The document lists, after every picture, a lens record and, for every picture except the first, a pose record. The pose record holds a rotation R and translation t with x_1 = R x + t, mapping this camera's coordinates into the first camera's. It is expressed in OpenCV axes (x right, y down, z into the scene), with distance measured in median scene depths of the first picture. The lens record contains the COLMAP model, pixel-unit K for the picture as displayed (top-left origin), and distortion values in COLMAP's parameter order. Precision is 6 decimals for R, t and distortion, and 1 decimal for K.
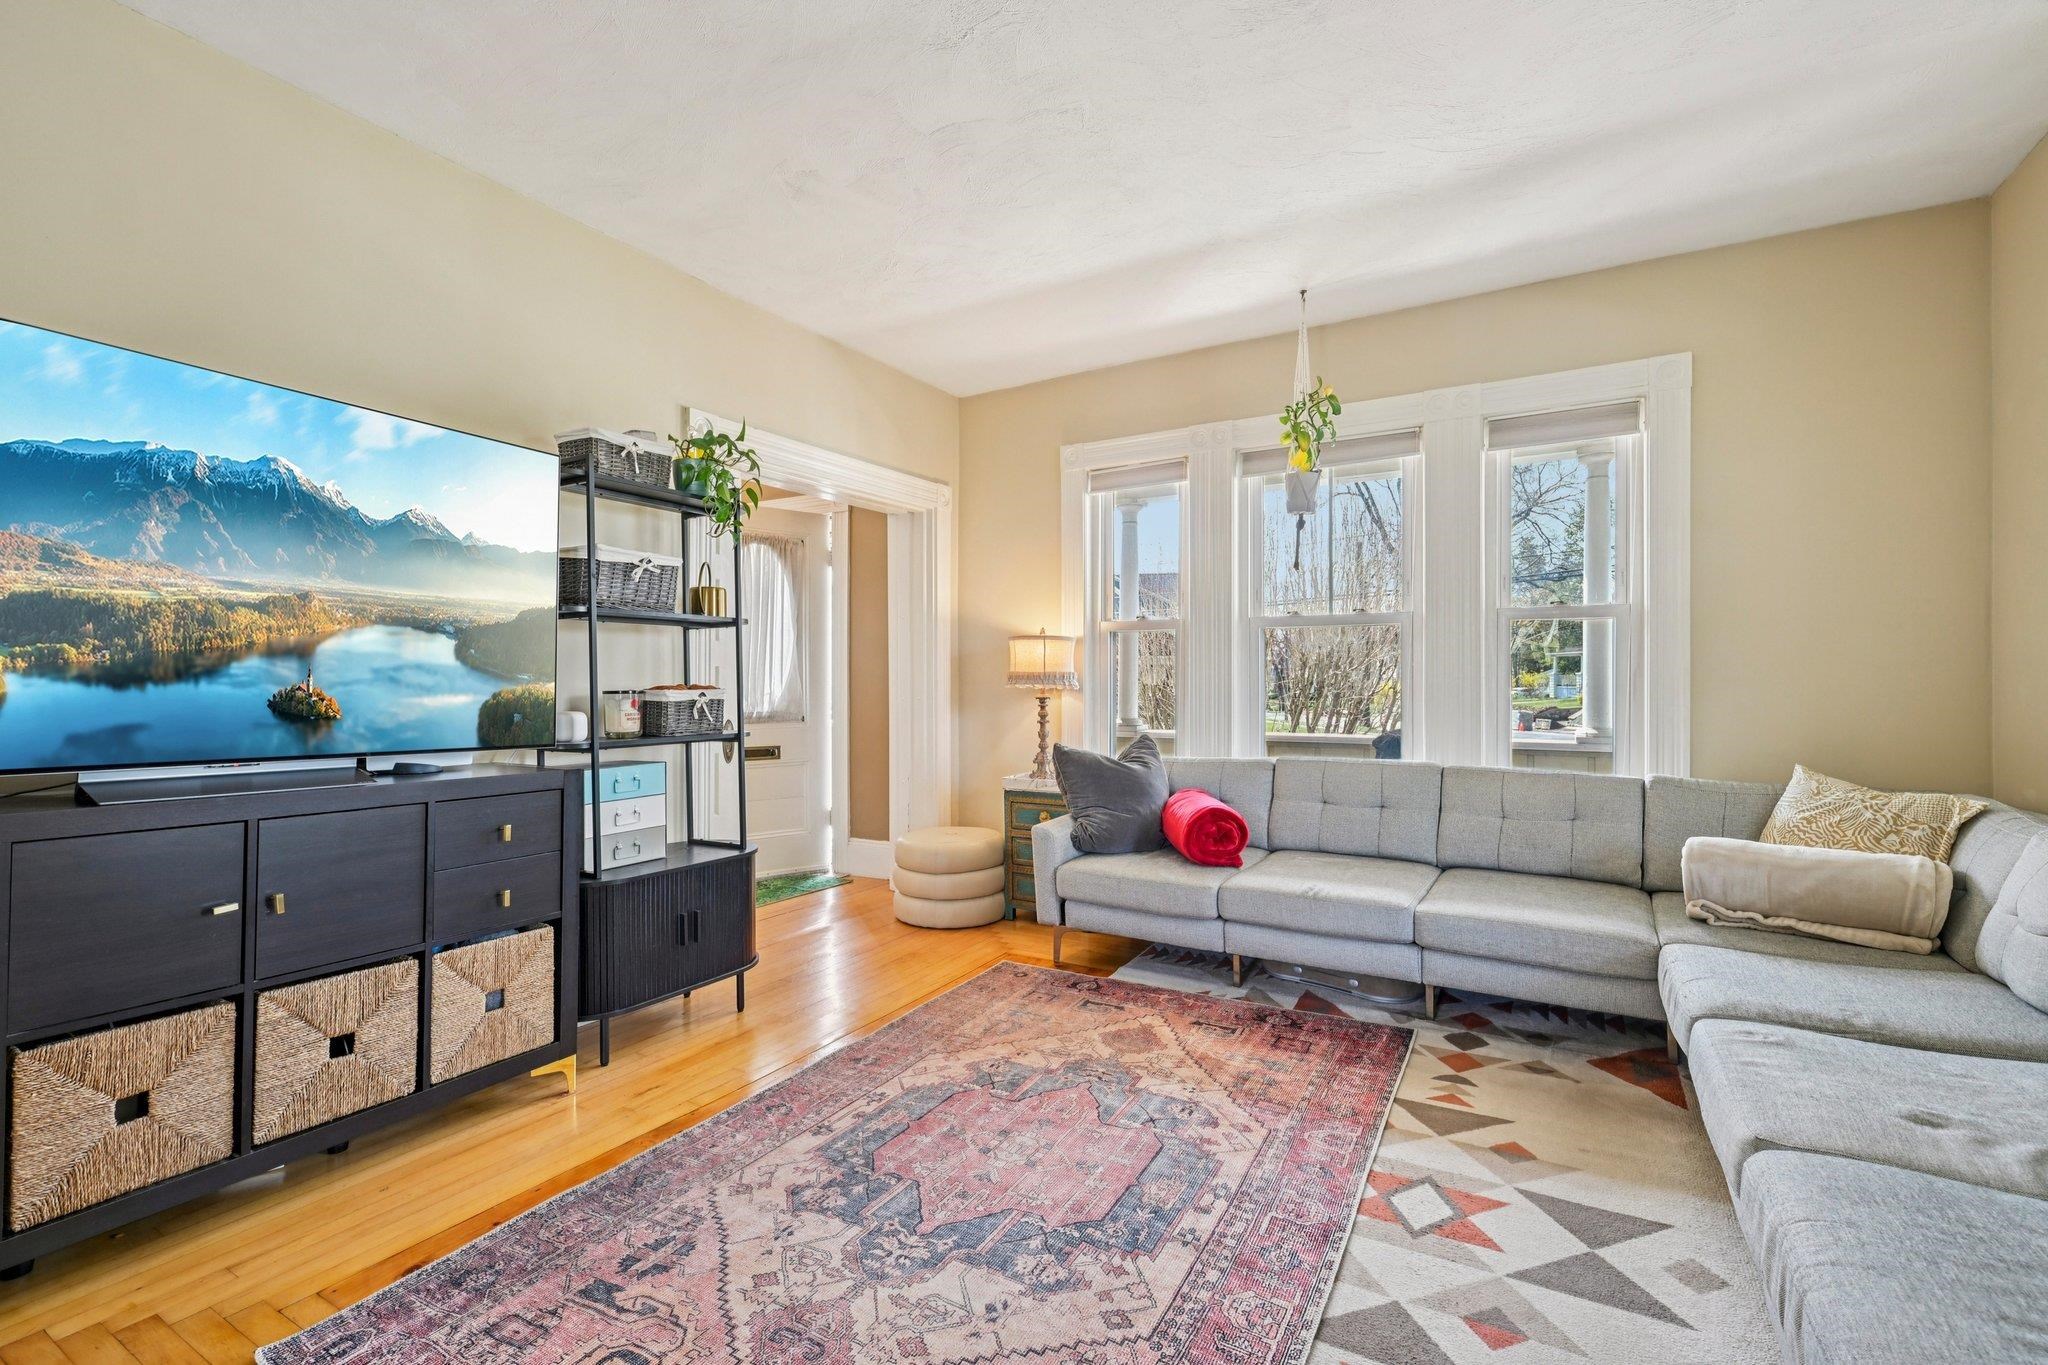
lens RADIAL K [[917.1, 0, 1025.5], [0, 917.1, 681.6], [0, 0, 1]] dist [0.003469, -0.000742]
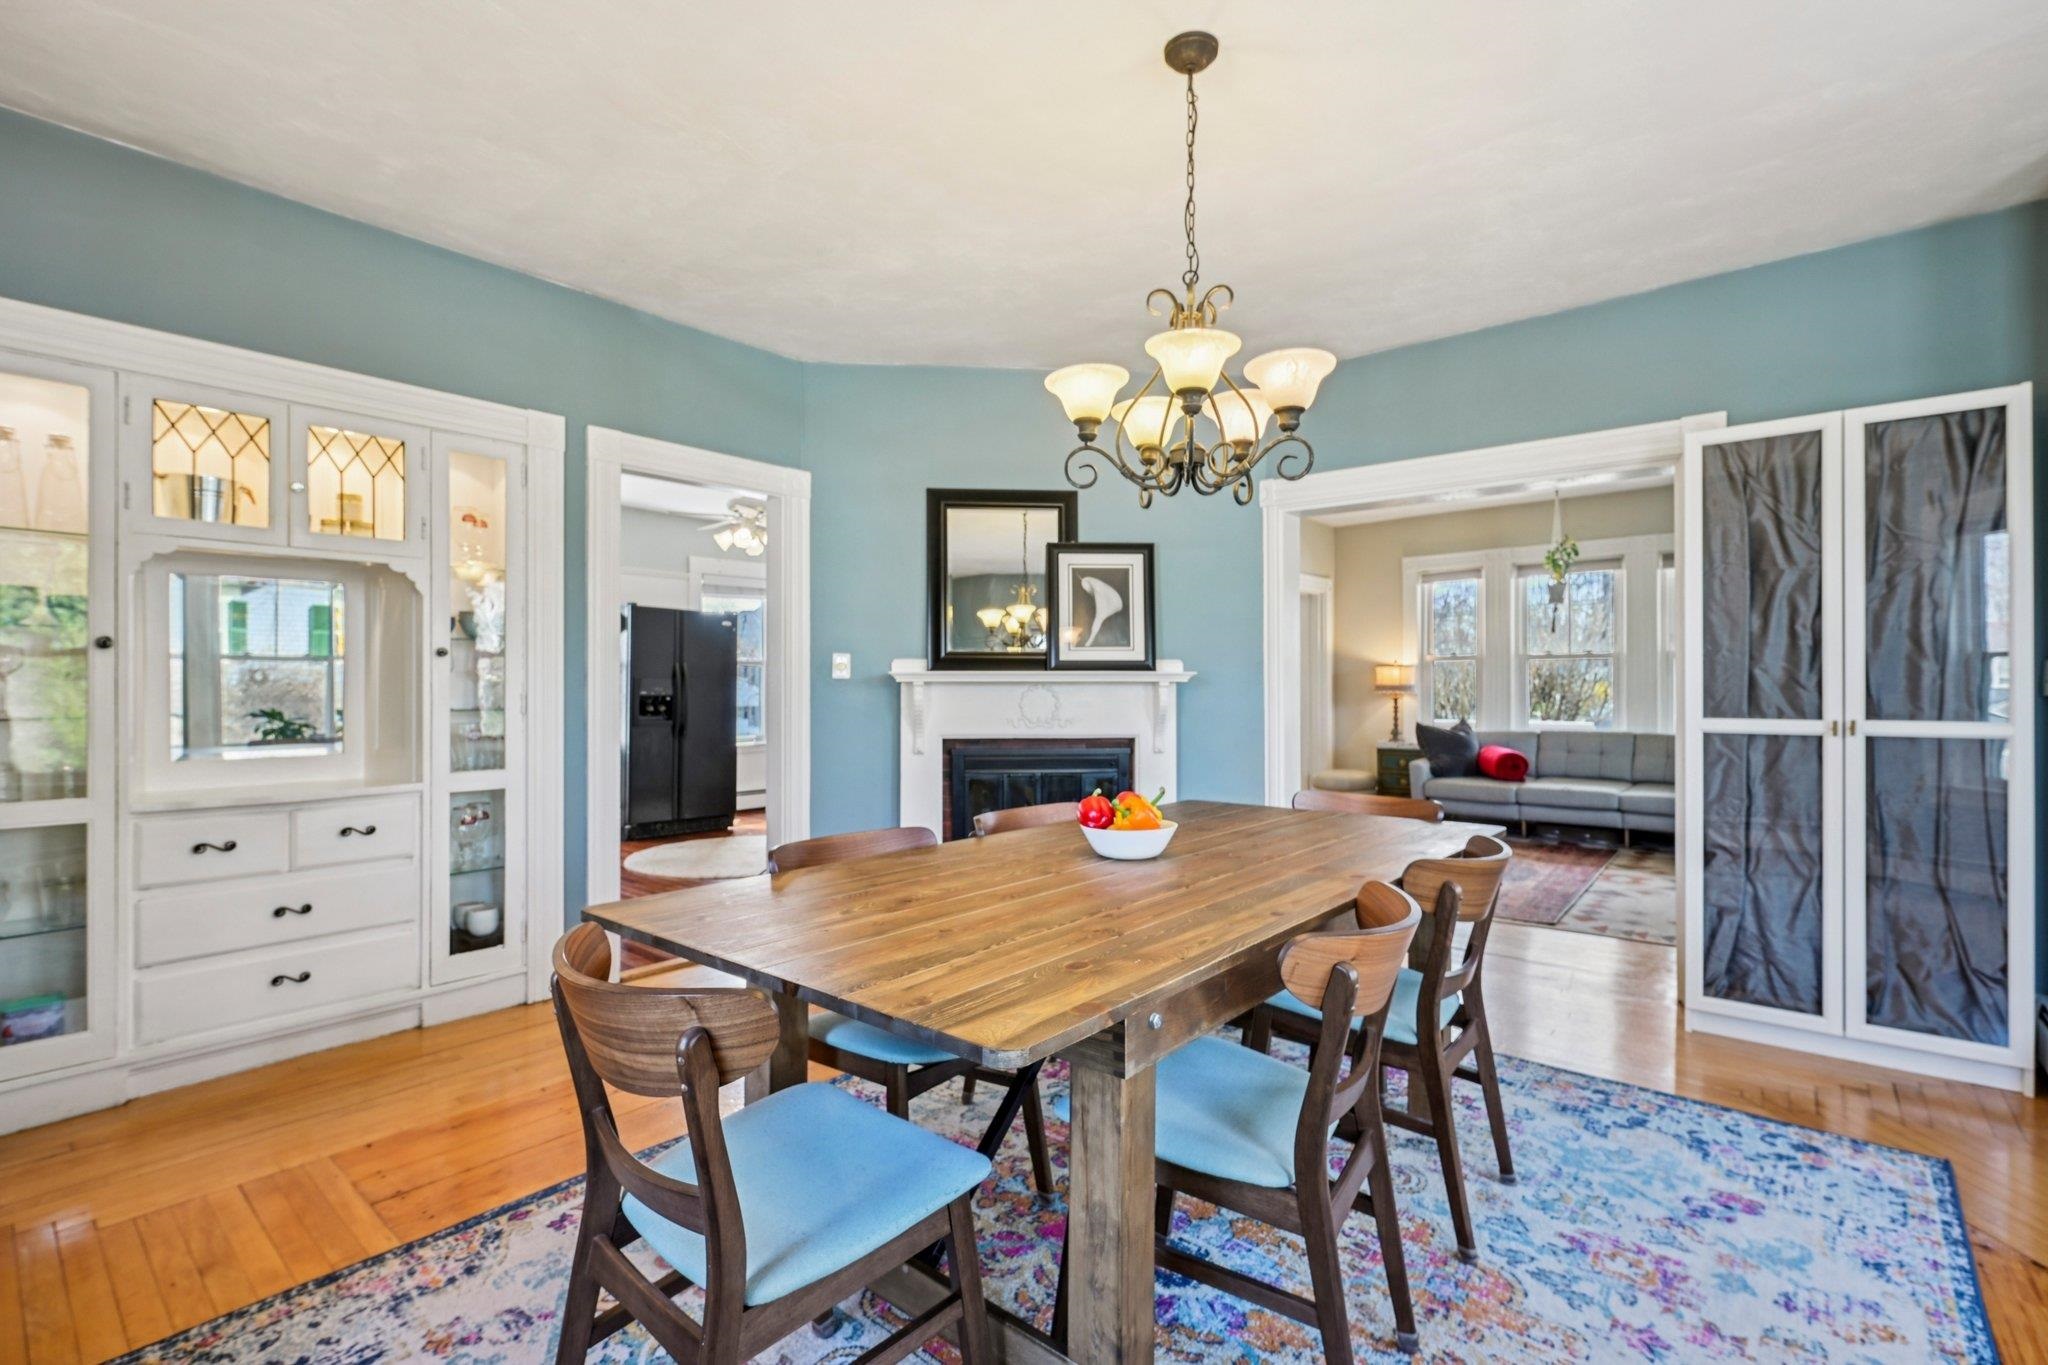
lens RADIAL K [[917.1, 0, 1018.9], [0, 917.1, 689.1], [0, 0, 1]] dist [0.003469, -0.000742]
pose [[0.983389, -0.003686, -0.181475, -0.791429], [0.004913, 0.999968, 0.006310, -0.033454], [0.181446, -0.007097, 0.983375, -1.905624]]
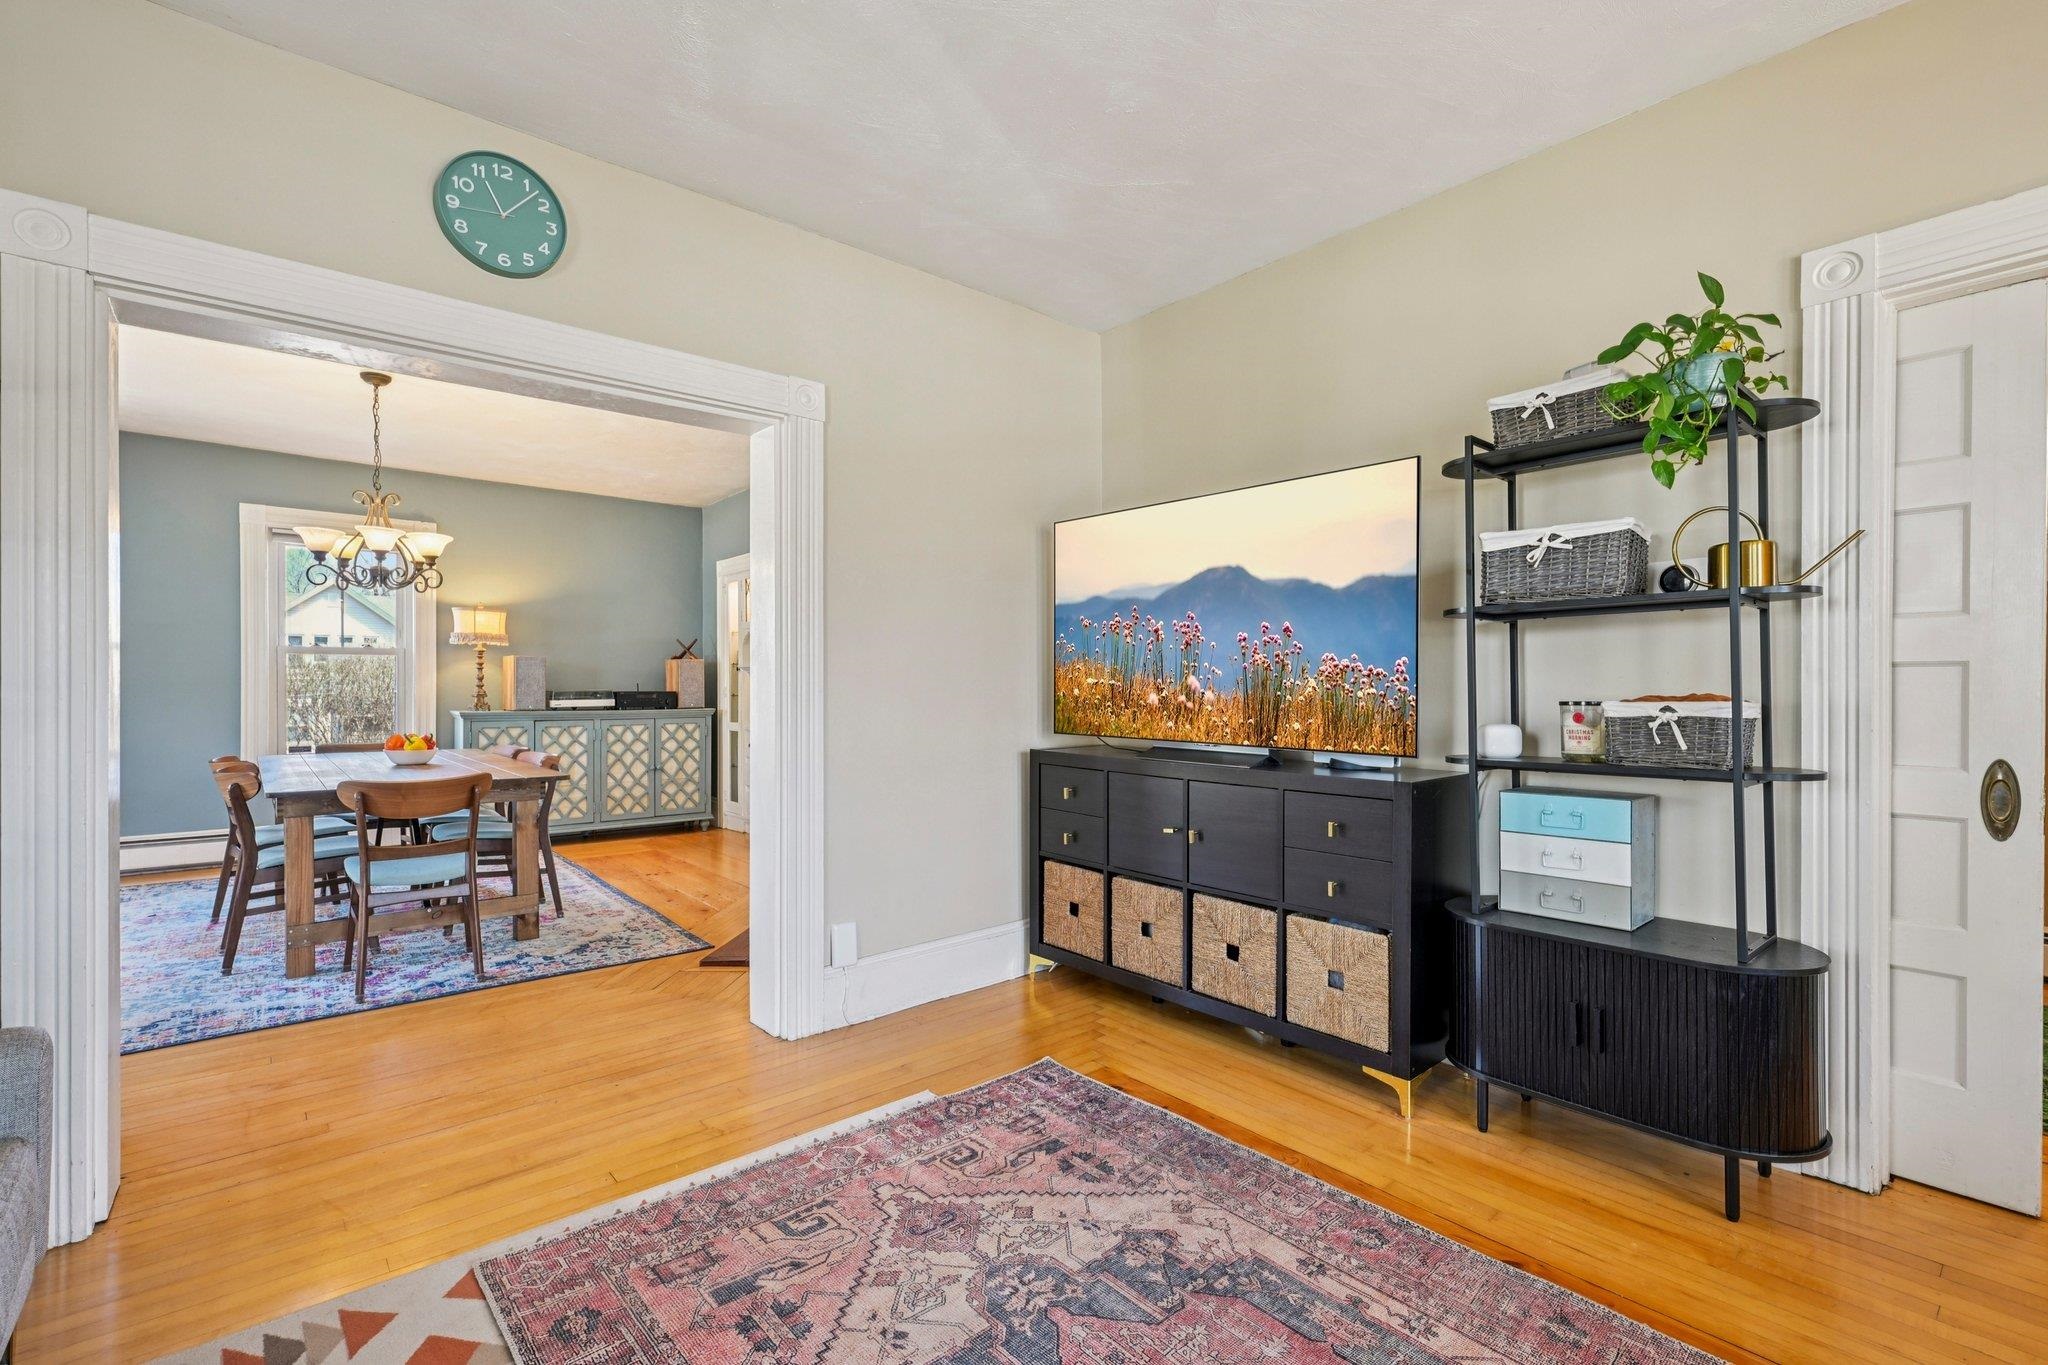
lens RADIAL K [[917.1, 0, 1020.2], [0, 917.1, 687.8], [0, 0, 1]] dist [0.003469, -0.000742]
pose [[-0.337623, -0.001548, -0.941280, 0.646214], [0.006243, 0.999973, -0.003883, -0.002586], [0.941261, -0.007188, -0.337605, 1.116931]]
